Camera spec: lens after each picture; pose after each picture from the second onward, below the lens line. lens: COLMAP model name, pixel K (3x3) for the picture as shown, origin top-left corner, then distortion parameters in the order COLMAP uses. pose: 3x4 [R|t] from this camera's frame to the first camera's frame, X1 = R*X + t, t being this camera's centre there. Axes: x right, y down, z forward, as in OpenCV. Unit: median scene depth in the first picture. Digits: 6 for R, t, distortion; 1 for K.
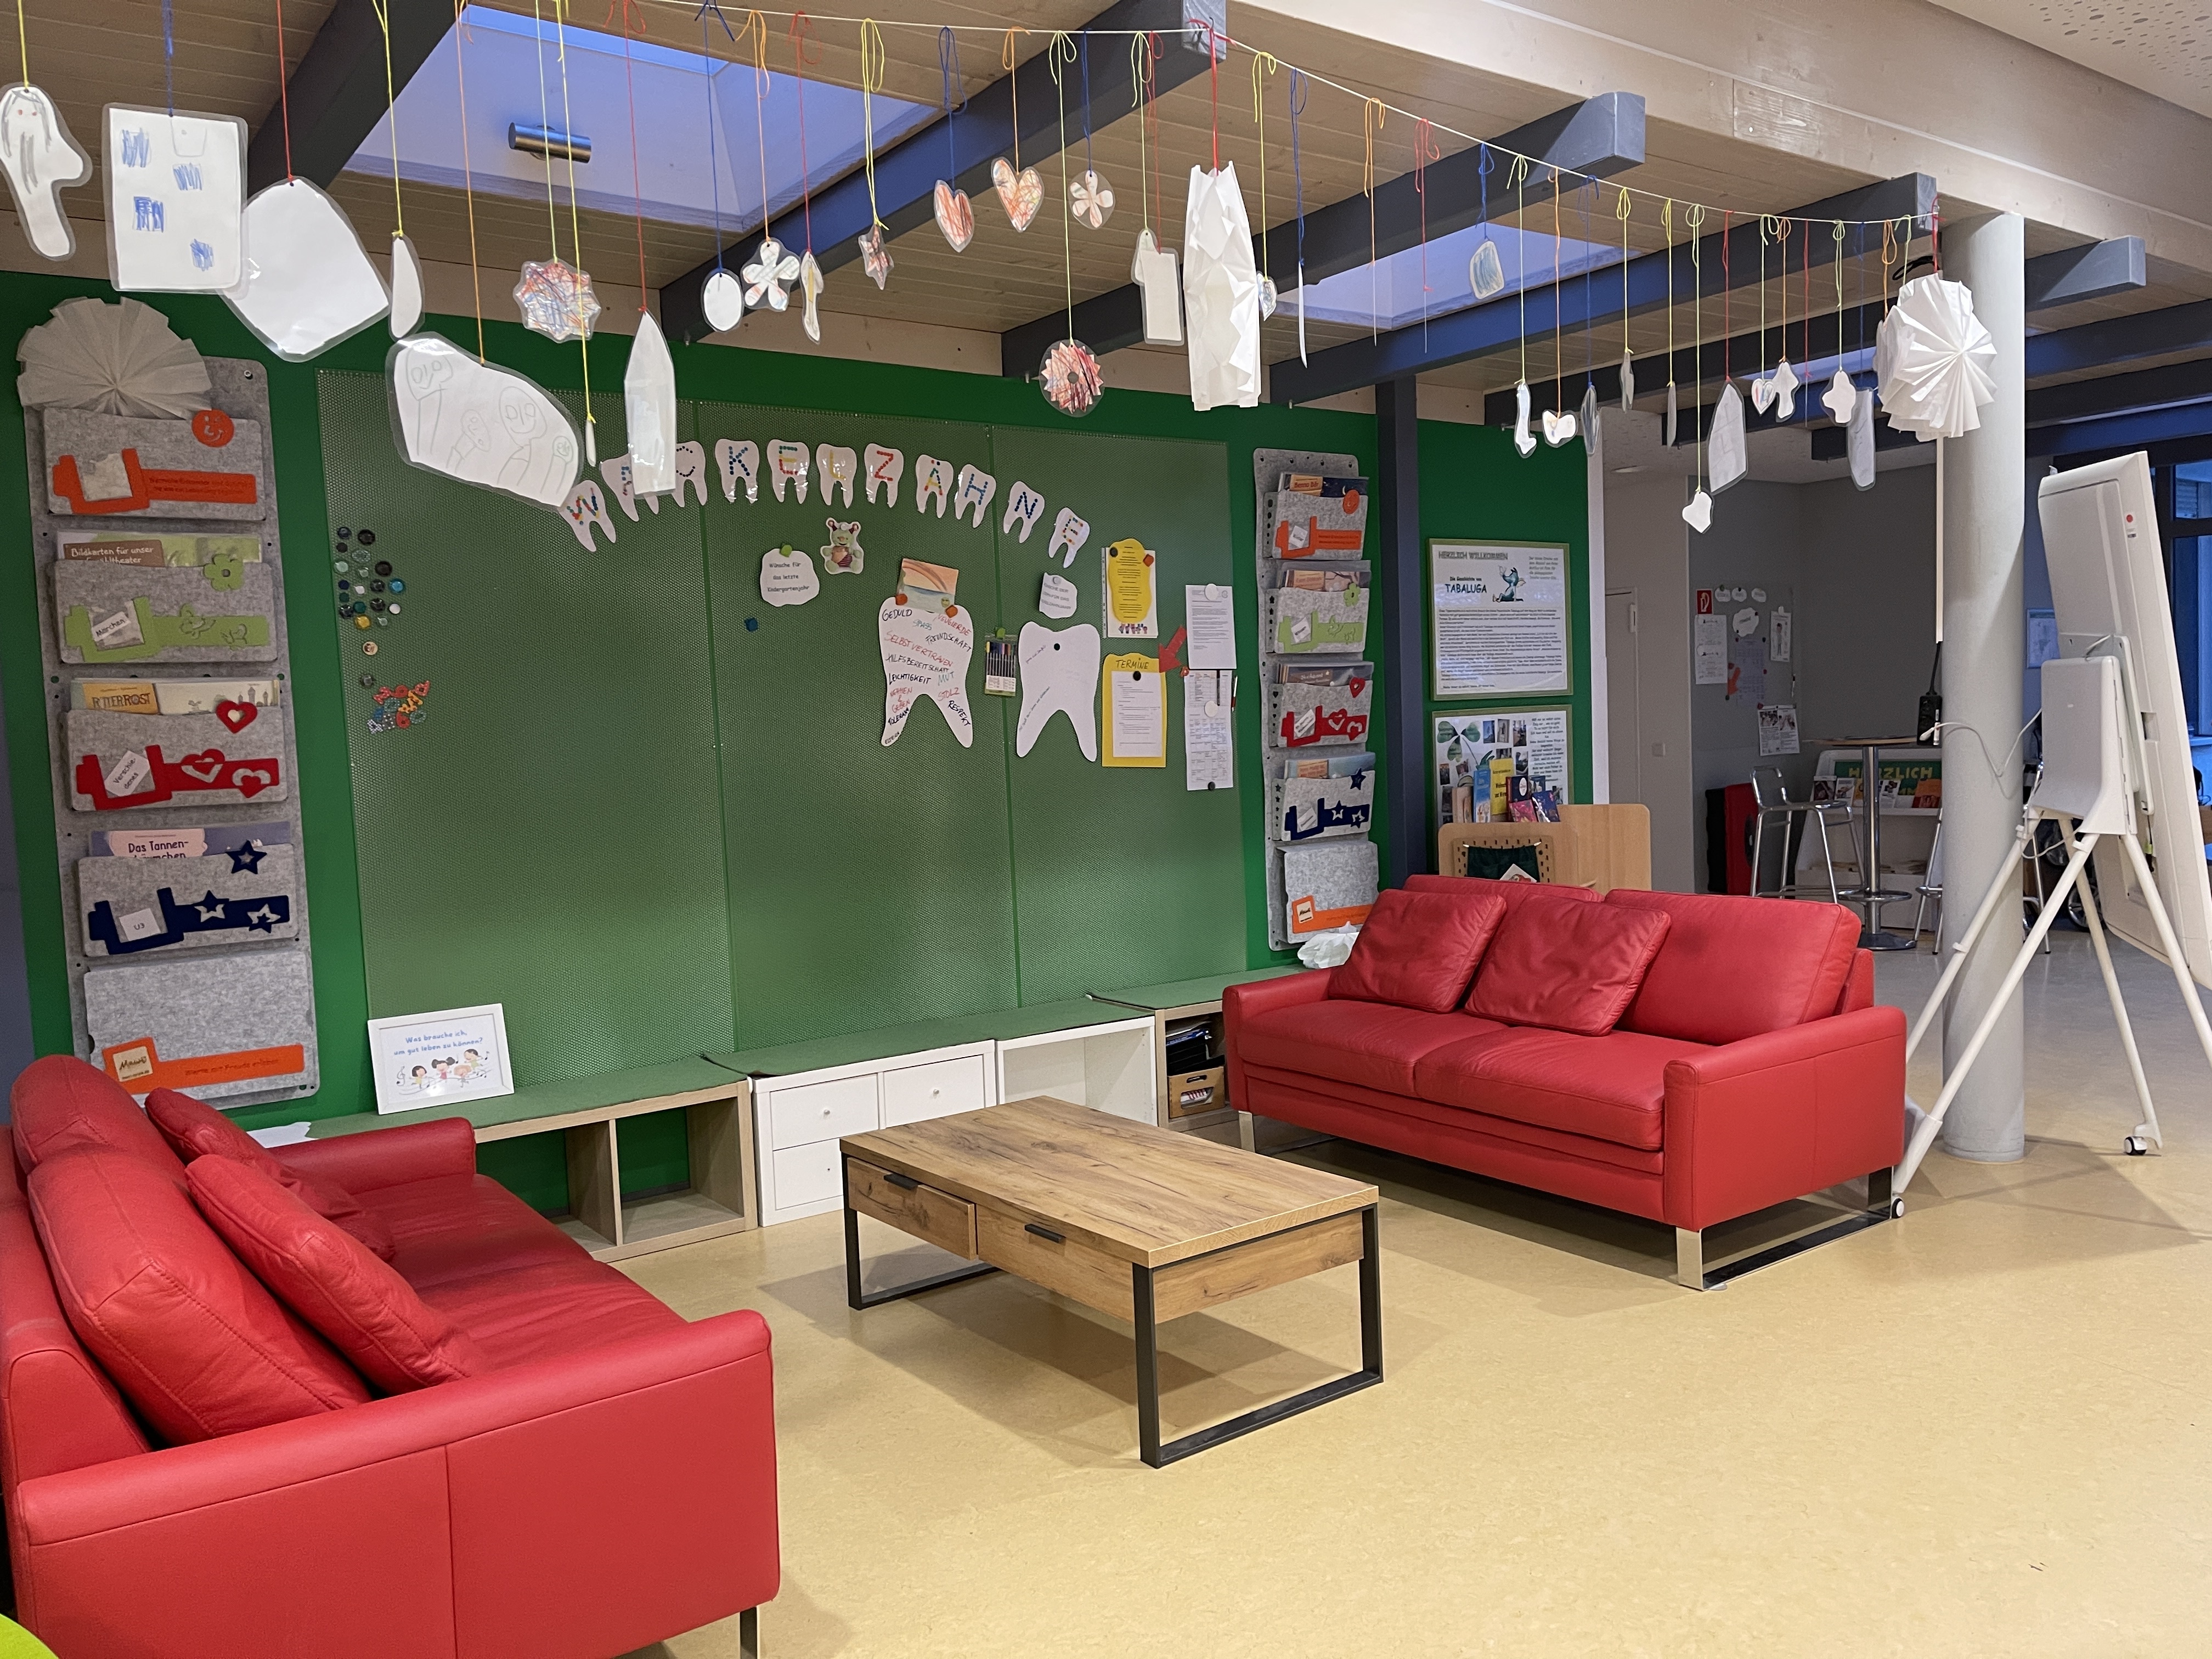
lens RADIAL K [[1678.1, 0, 1106.5], [0, 1678.1, 832.0], [0, 0, 1]] dist [0.016602, 0.001996]
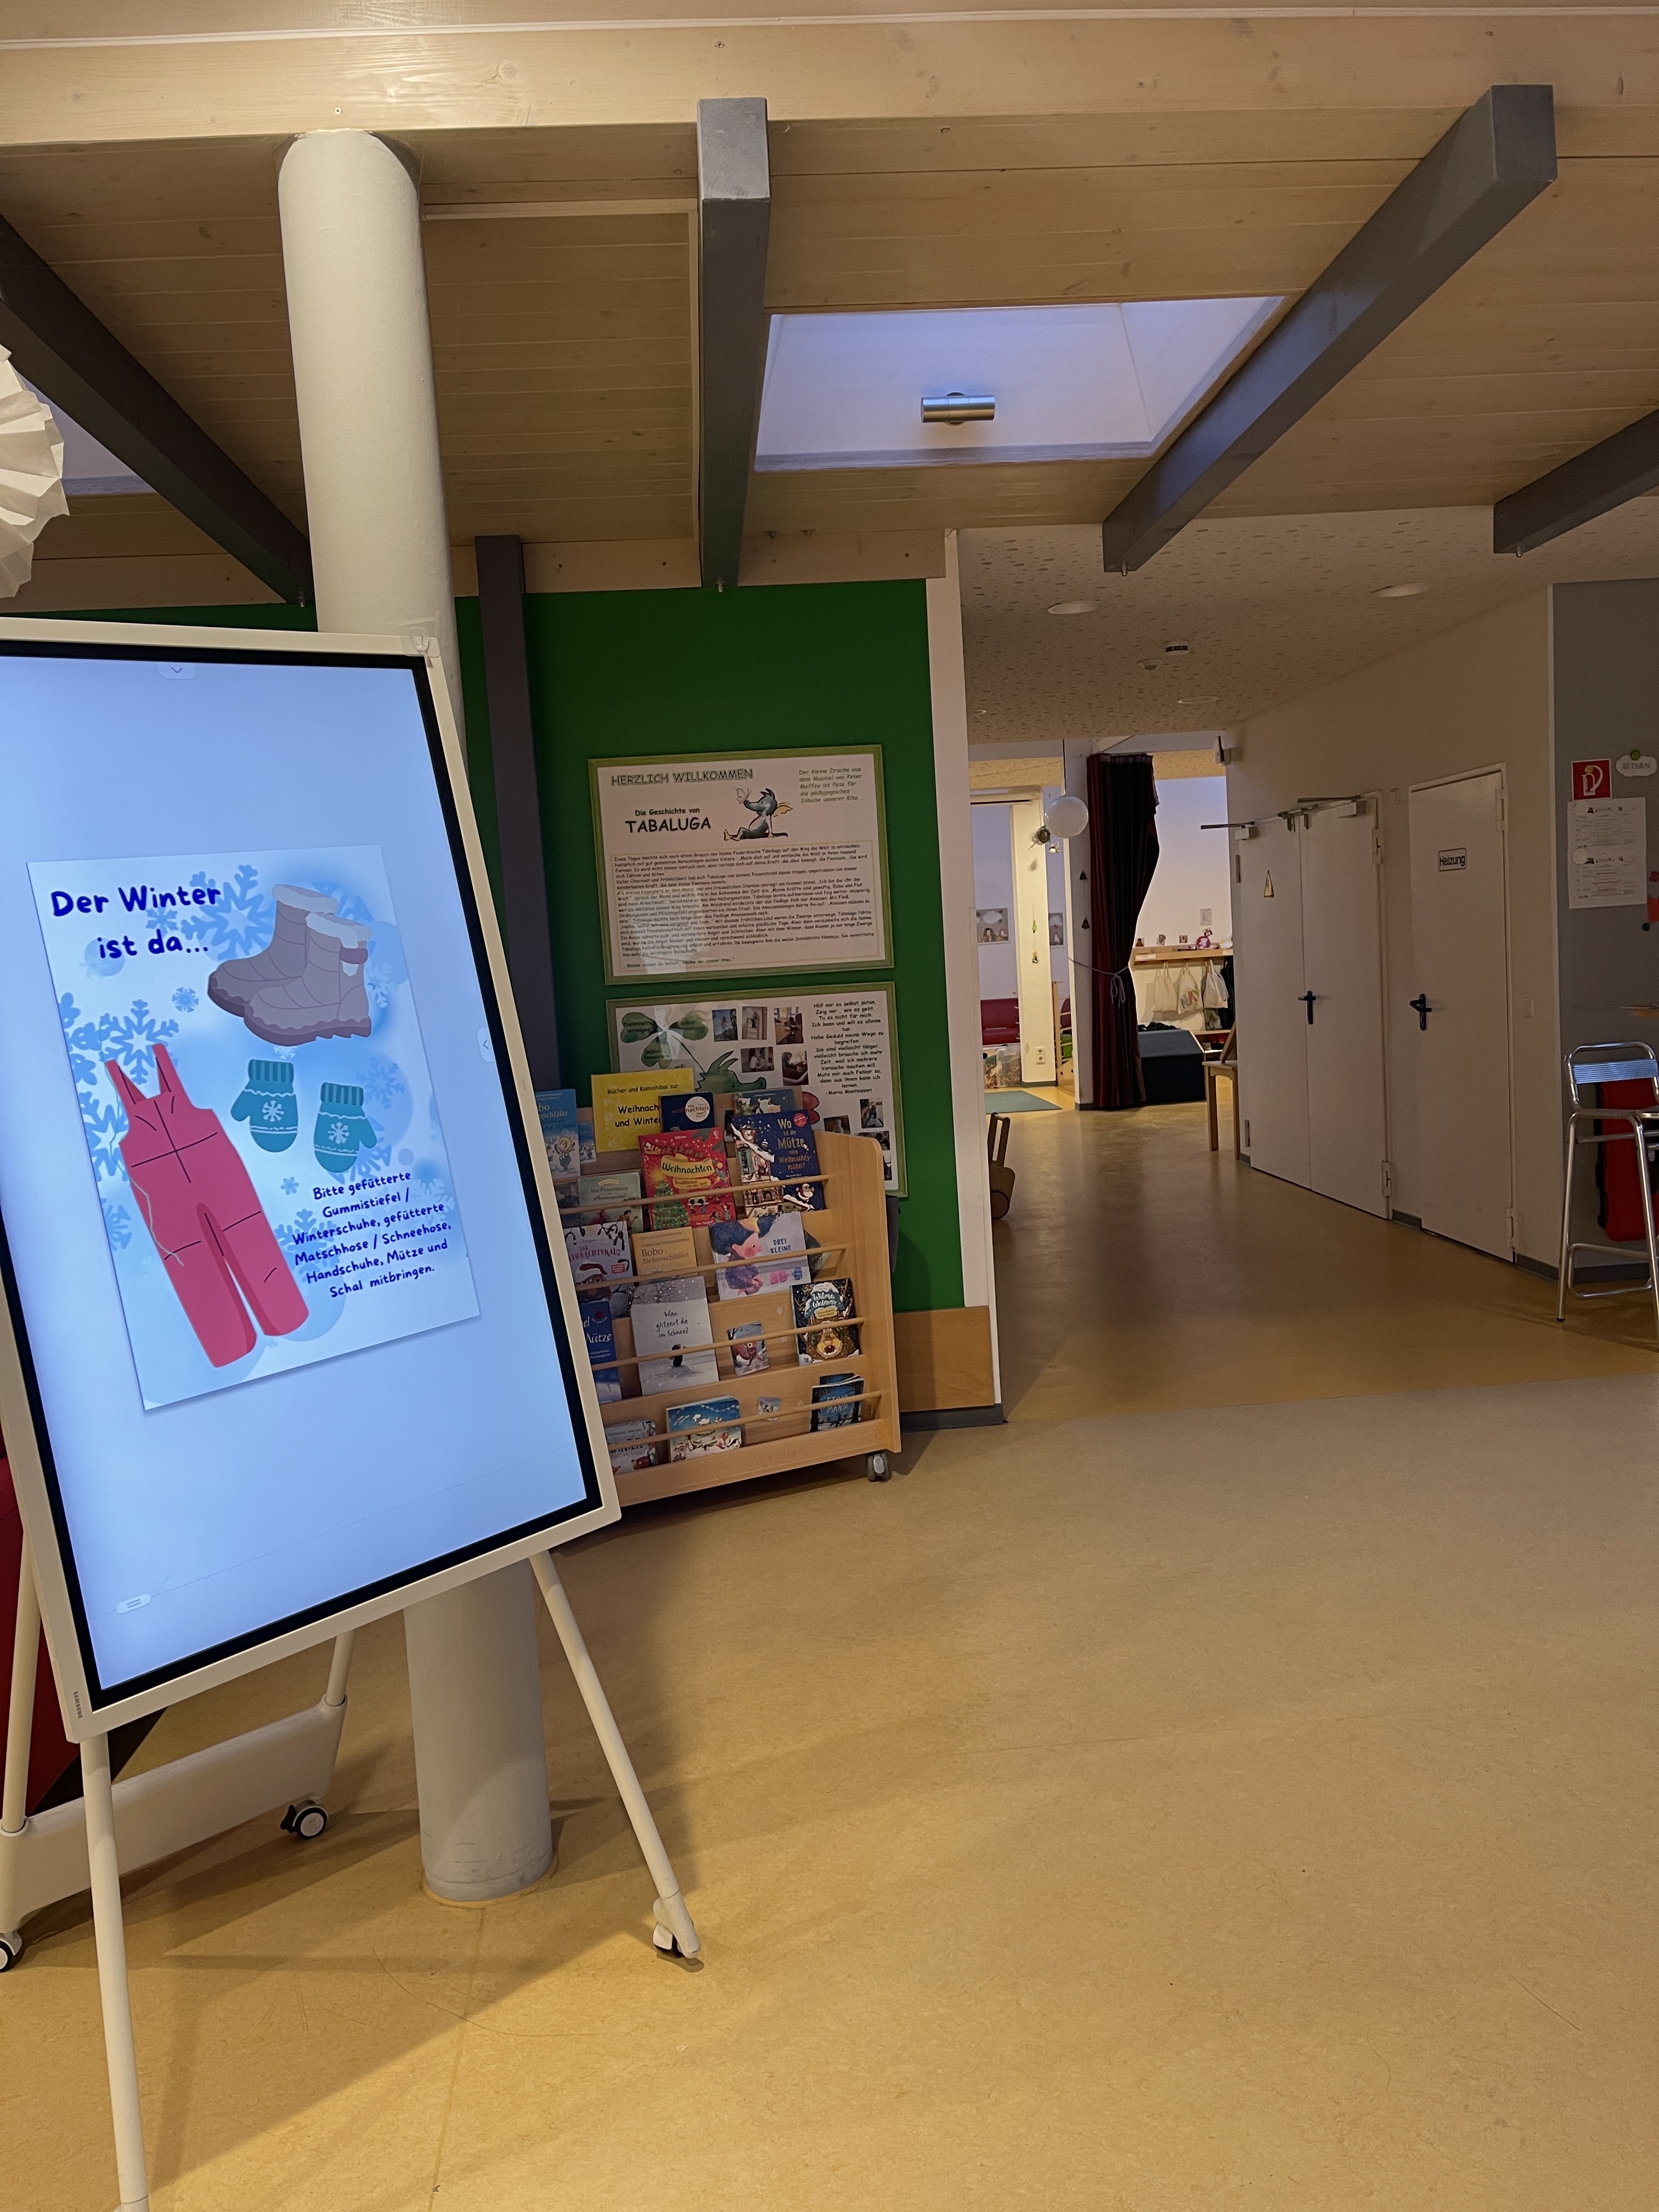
lens RADIAL K [[1678.1, 0, 829.3], [0, 1678.1, 1105.3], [0, 0, 1]] dist [0.016602, 0.001996]
pose [[0.853980, 0.043412, -0.518492, 0.630941], [-0.011502, 0.997845, 0.064603, -0.071705], [0.520179, -0.049206, 0.852639, 0.414204]]
